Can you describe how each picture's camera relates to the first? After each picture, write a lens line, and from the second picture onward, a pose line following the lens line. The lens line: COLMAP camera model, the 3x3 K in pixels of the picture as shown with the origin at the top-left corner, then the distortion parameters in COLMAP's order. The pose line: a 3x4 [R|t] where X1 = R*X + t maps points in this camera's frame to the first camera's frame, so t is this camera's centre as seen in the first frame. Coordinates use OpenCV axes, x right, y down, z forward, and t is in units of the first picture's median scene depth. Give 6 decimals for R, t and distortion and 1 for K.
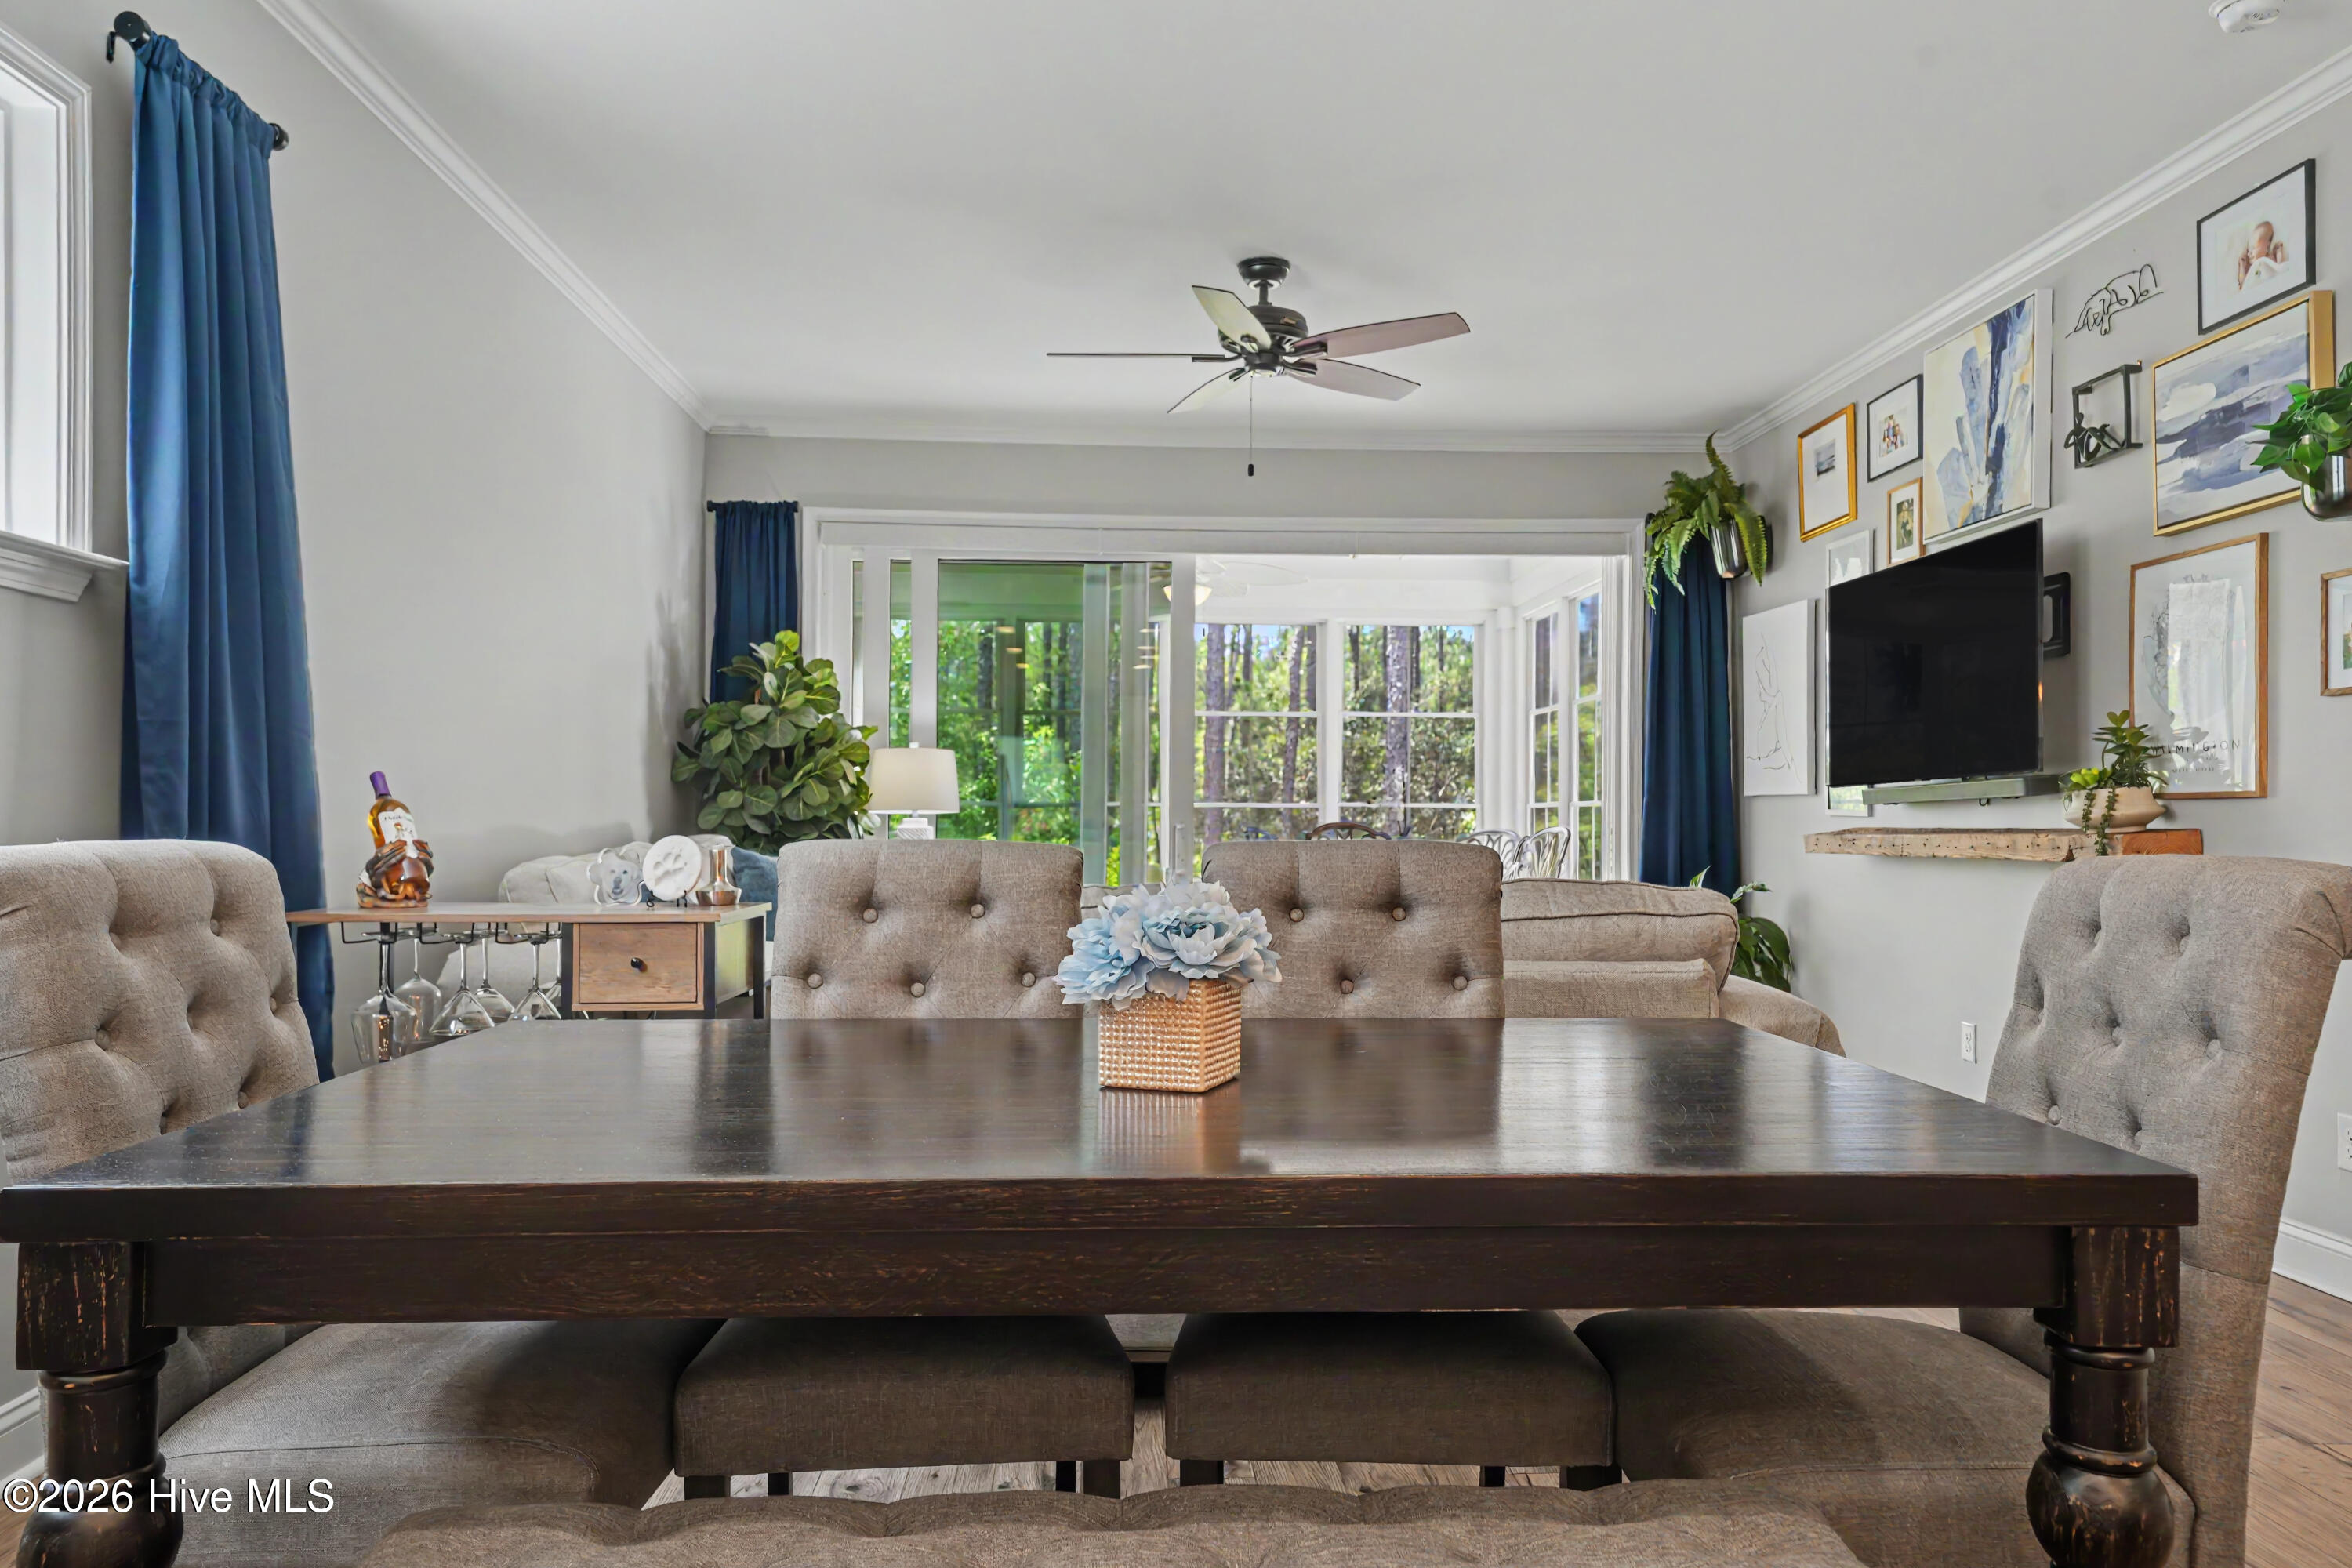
lens RADIAL K [[1590.5, 0, 1184.5], [0, 1590.5, 804.1], [0, 0, 1]] dist [0.018877, 0.009722]
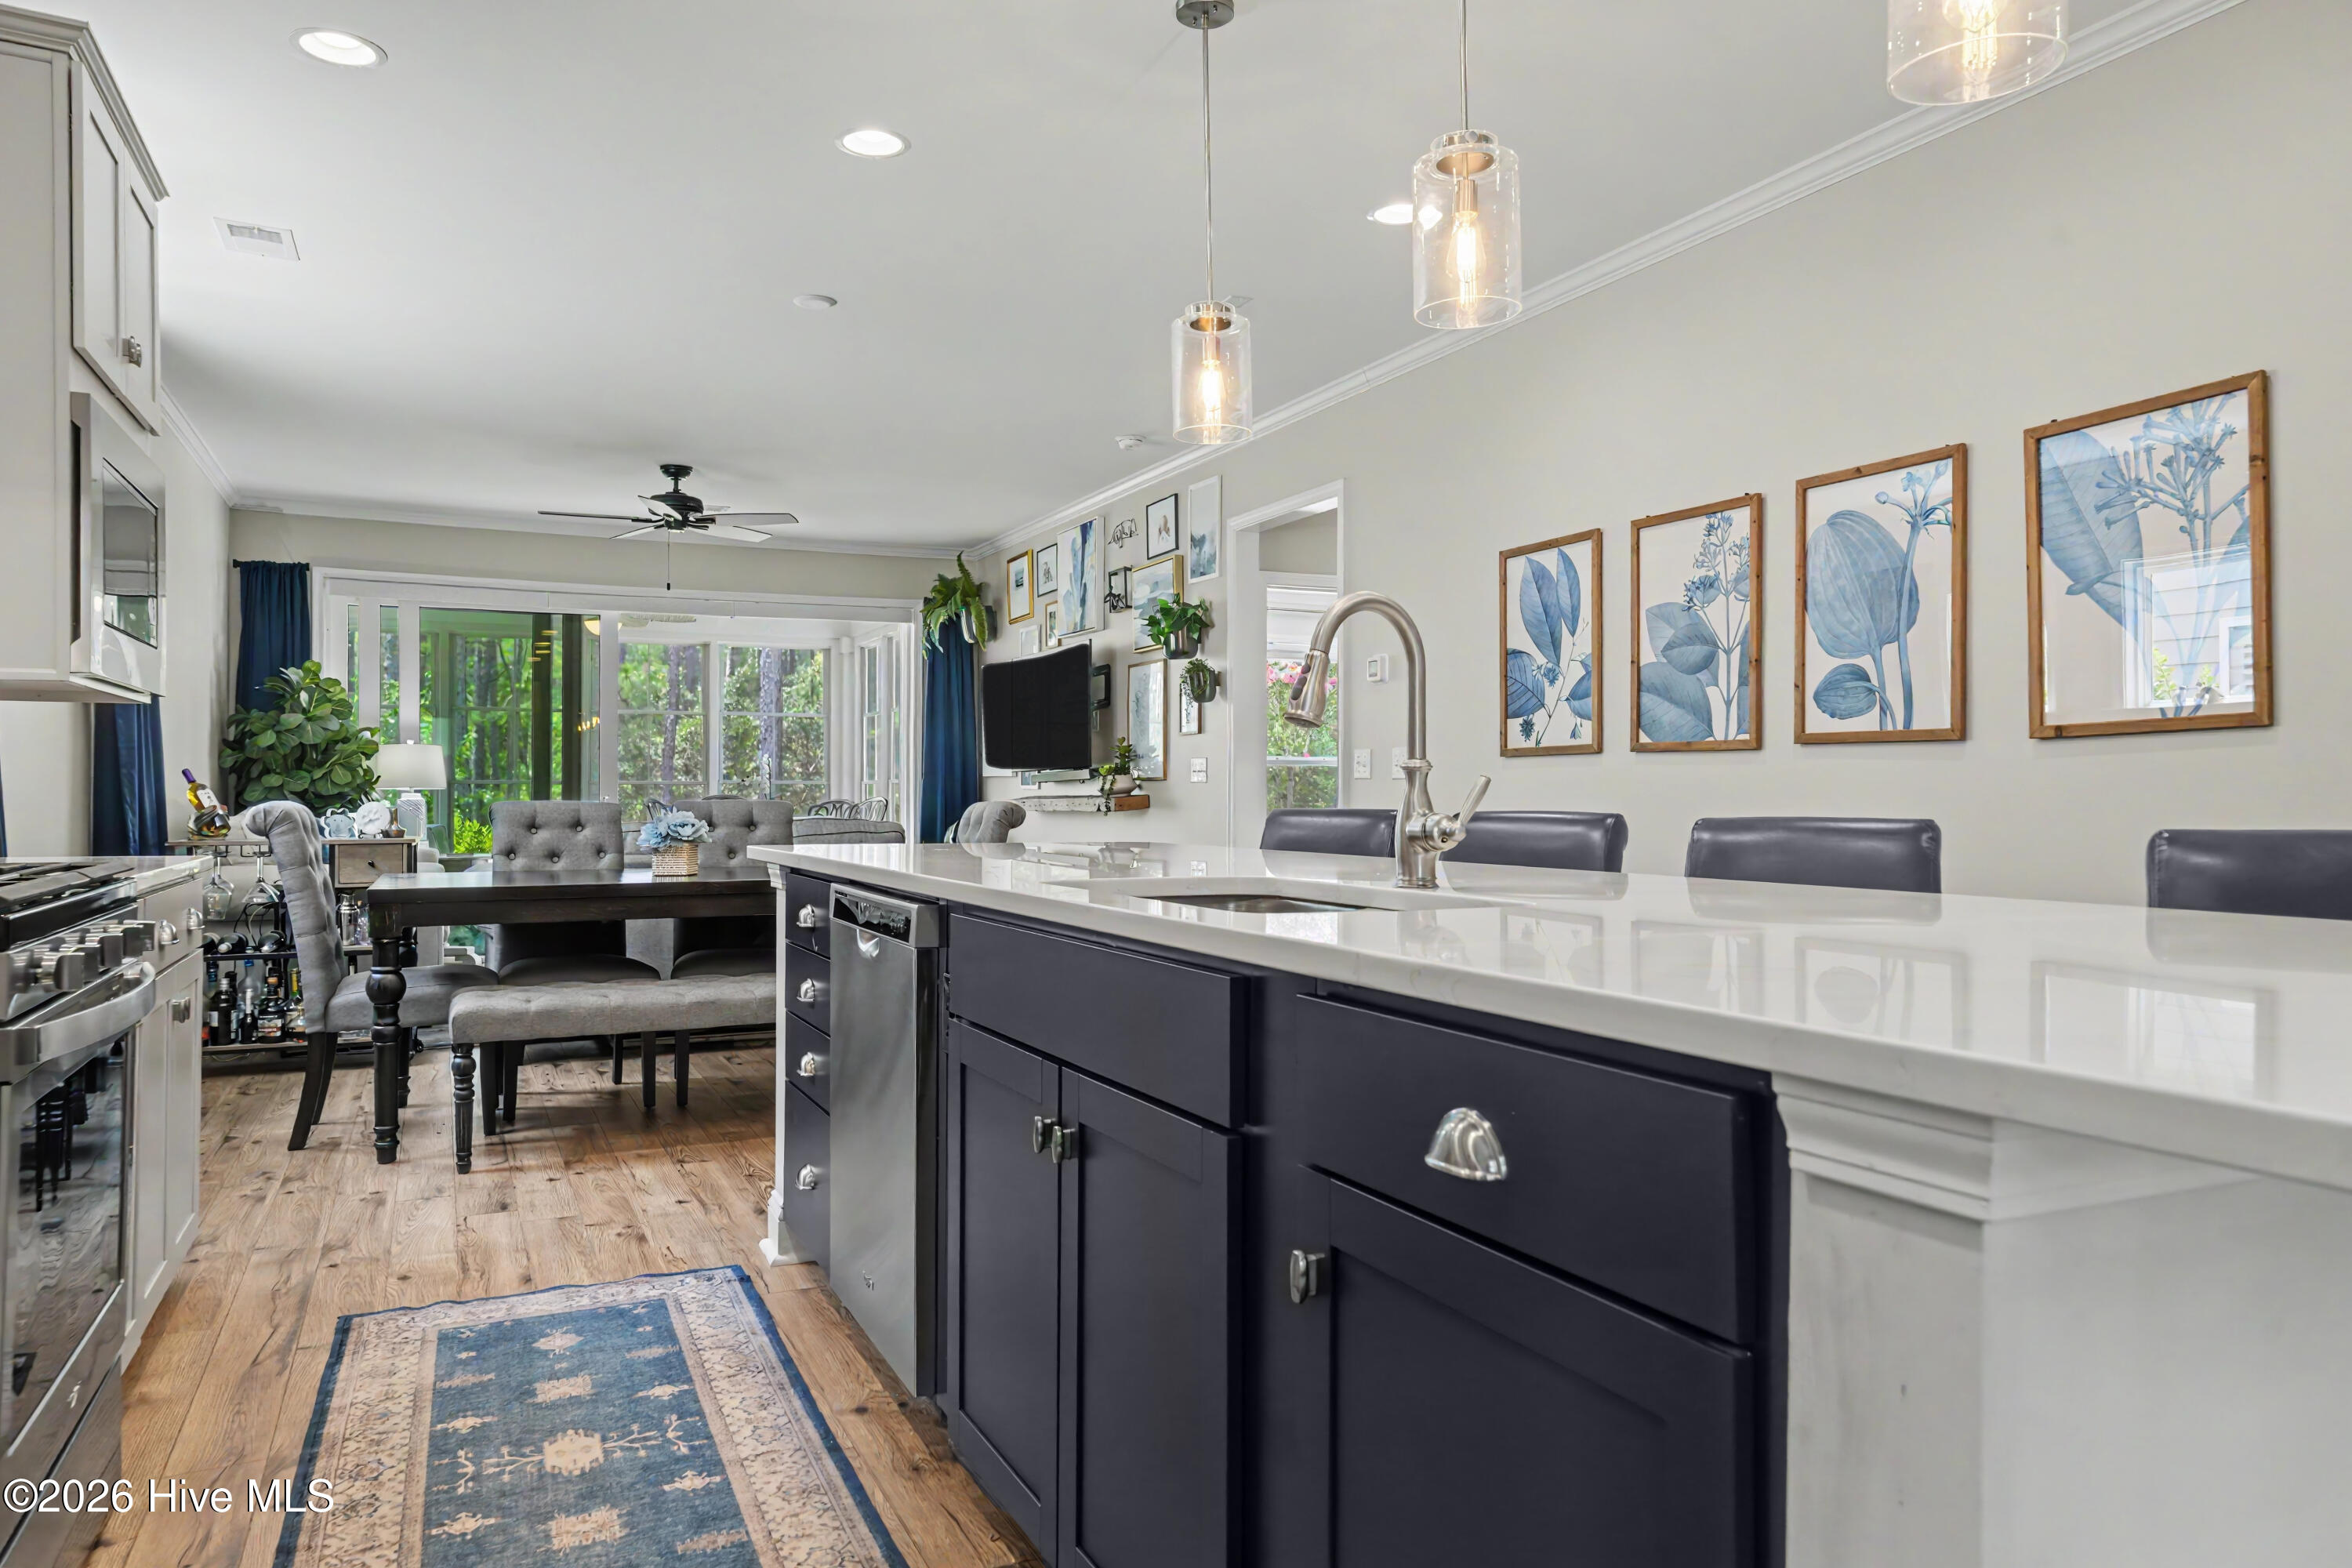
lens RADIAL K [[1562.3, 0, 1190.7], [0, 1562.3, 788.5], [0, 0, 1]] dist [0.029367, -0.001411]
pose [[0.923750, -0.003604, 0.382978, -0.086297], [0.001193, 0.999978, 0.006533, -0.004843], [-0.382993, -0.005578, 0.923734, -0.766216]]
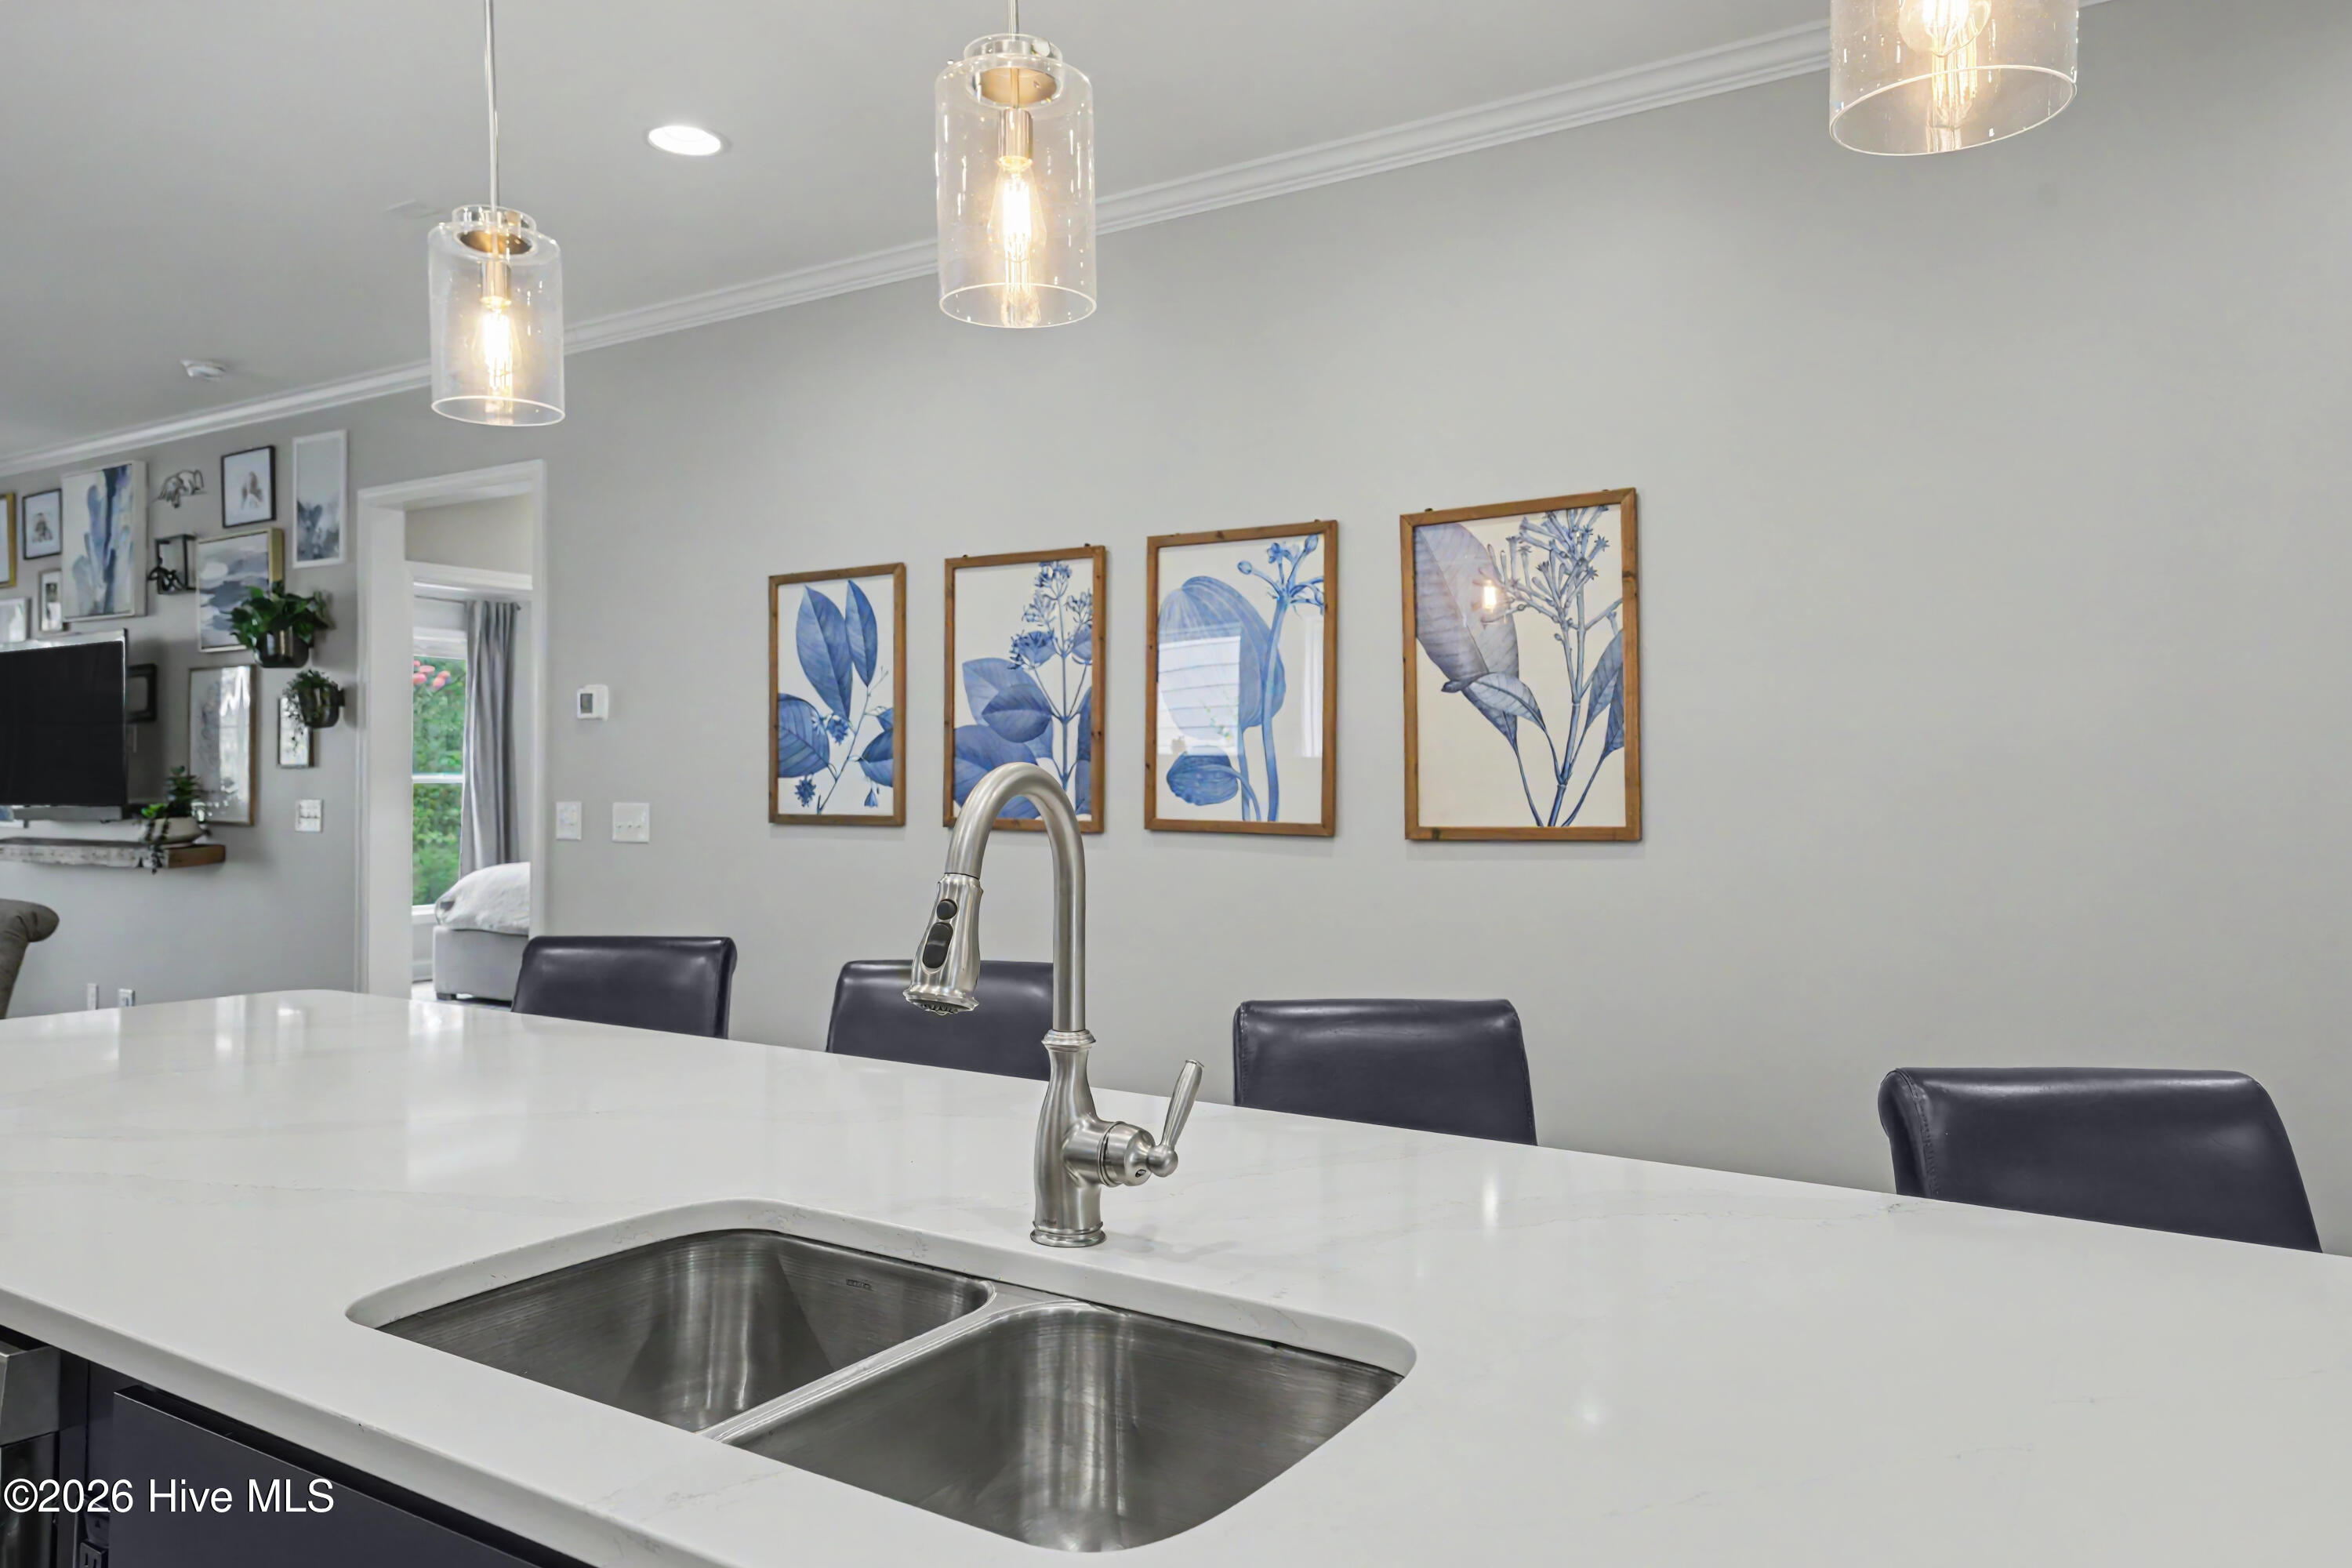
lens RADIAL K [[1562.3, 0, 1160.4], [0, 1562.3, 771.8], [0, 0, 1]] dist [0.029367, -0.001411]
pose [[0.586720, 0.000684, 0.809789, -0.066809], [-0.009068, 0.999942, 0.005726, -0.060068], [-0.809739, -0.010702, 0.586693, -0.539641]]
